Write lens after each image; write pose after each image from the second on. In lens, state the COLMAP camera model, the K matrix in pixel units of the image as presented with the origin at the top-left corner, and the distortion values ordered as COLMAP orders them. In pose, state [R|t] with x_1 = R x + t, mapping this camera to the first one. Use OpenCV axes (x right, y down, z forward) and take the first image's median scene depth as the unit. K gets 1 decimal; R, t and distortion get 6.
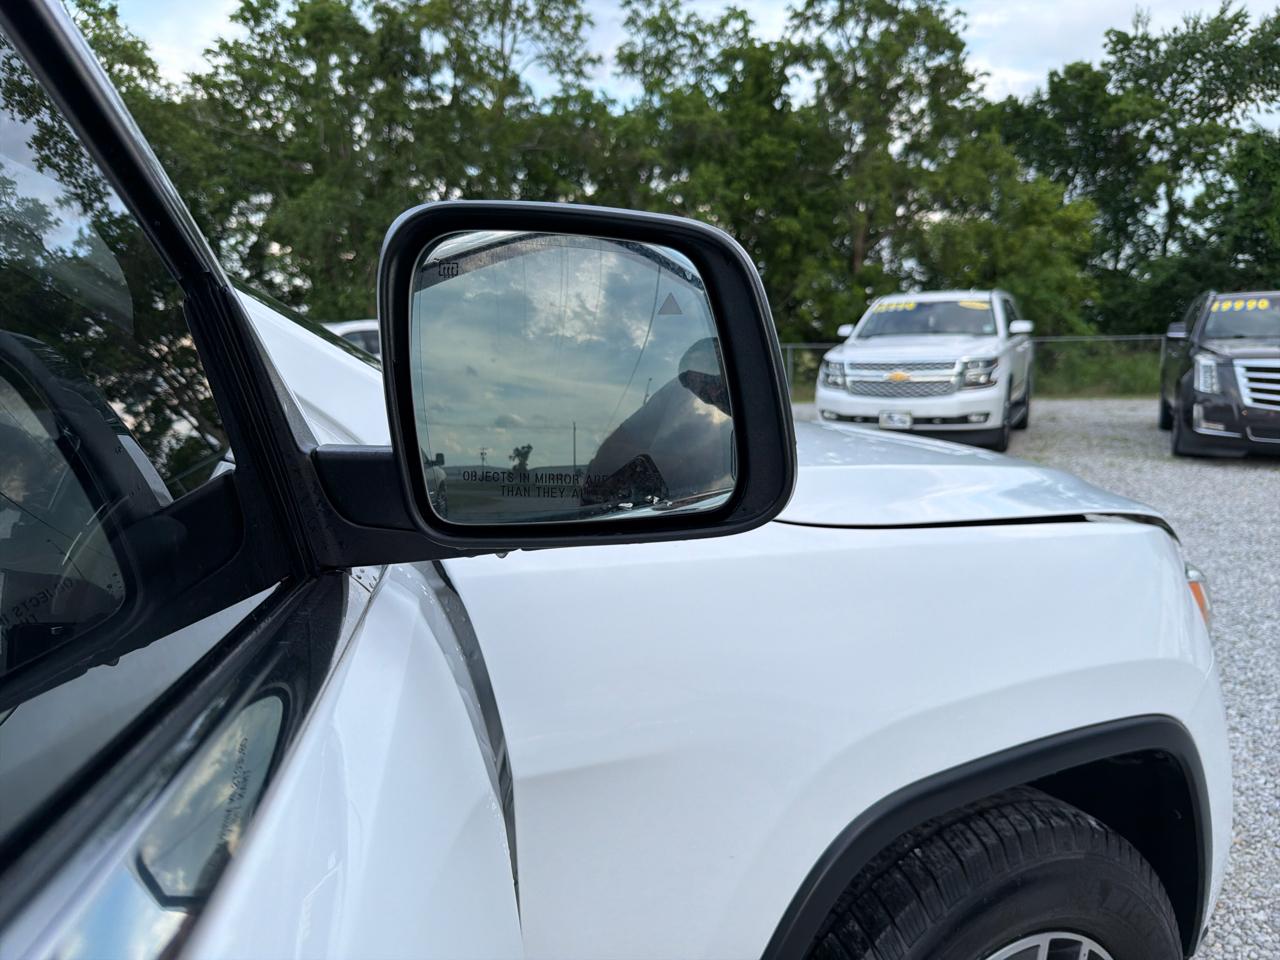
lens RADIAL K [[952.0, 0, 658.8], [0, 952.0, 484.0], [0, 0, 1]] dist [-0.002286, -0.005641]
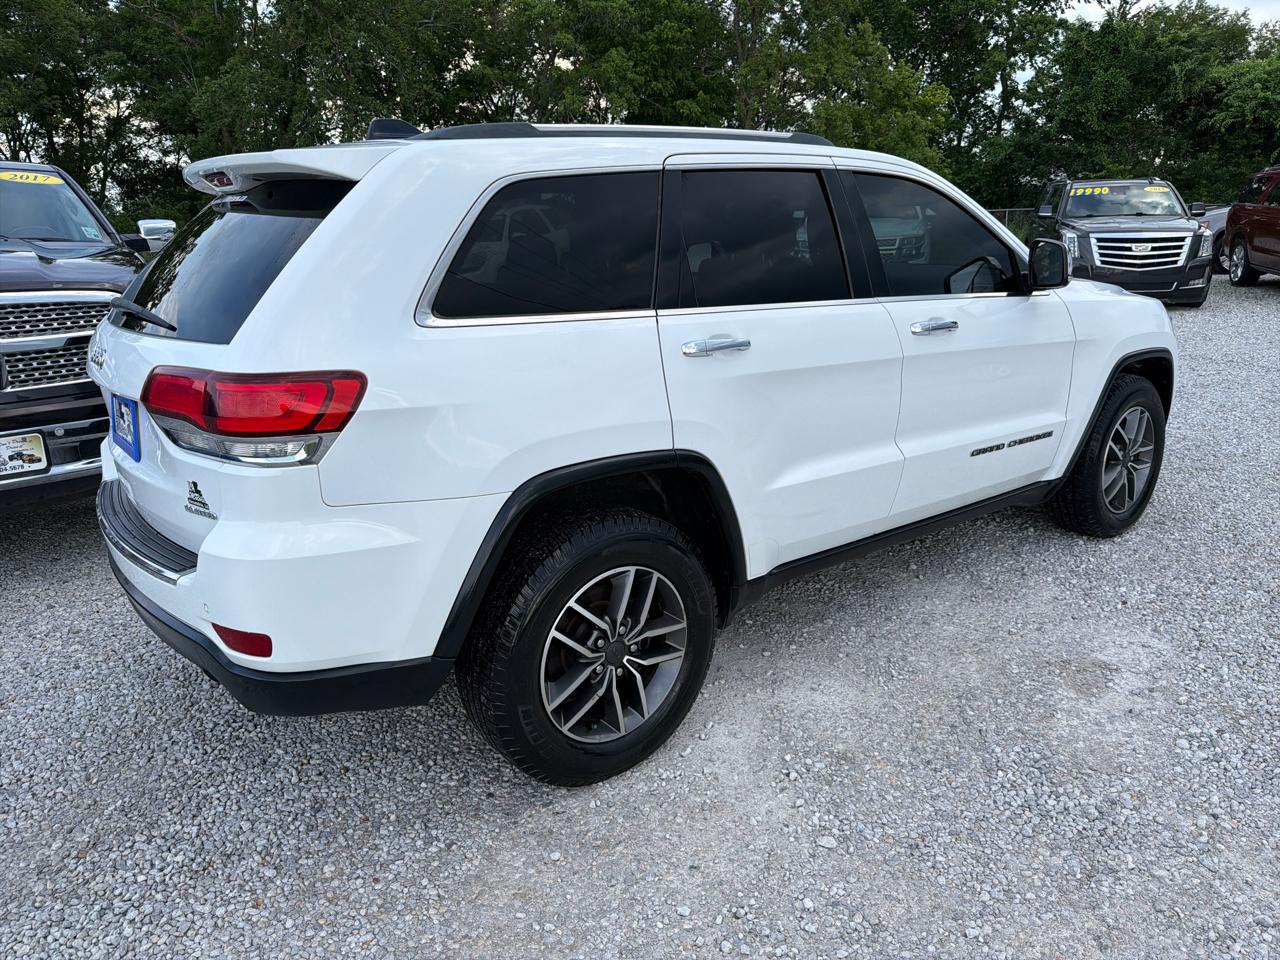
lens RADIAL K [[1012.8, 0, 640.0], [0, 1012.8, 480.0], [0, 0, 1]] dist [0.063194, -0.007226]
pose [[0.979704, -0.061156, 0.190893, -0.167203], [0.038695, 0.992110, 0.119250, 0.011727], [-0.196679, -0.109443, 0.974341, -0.184017]]
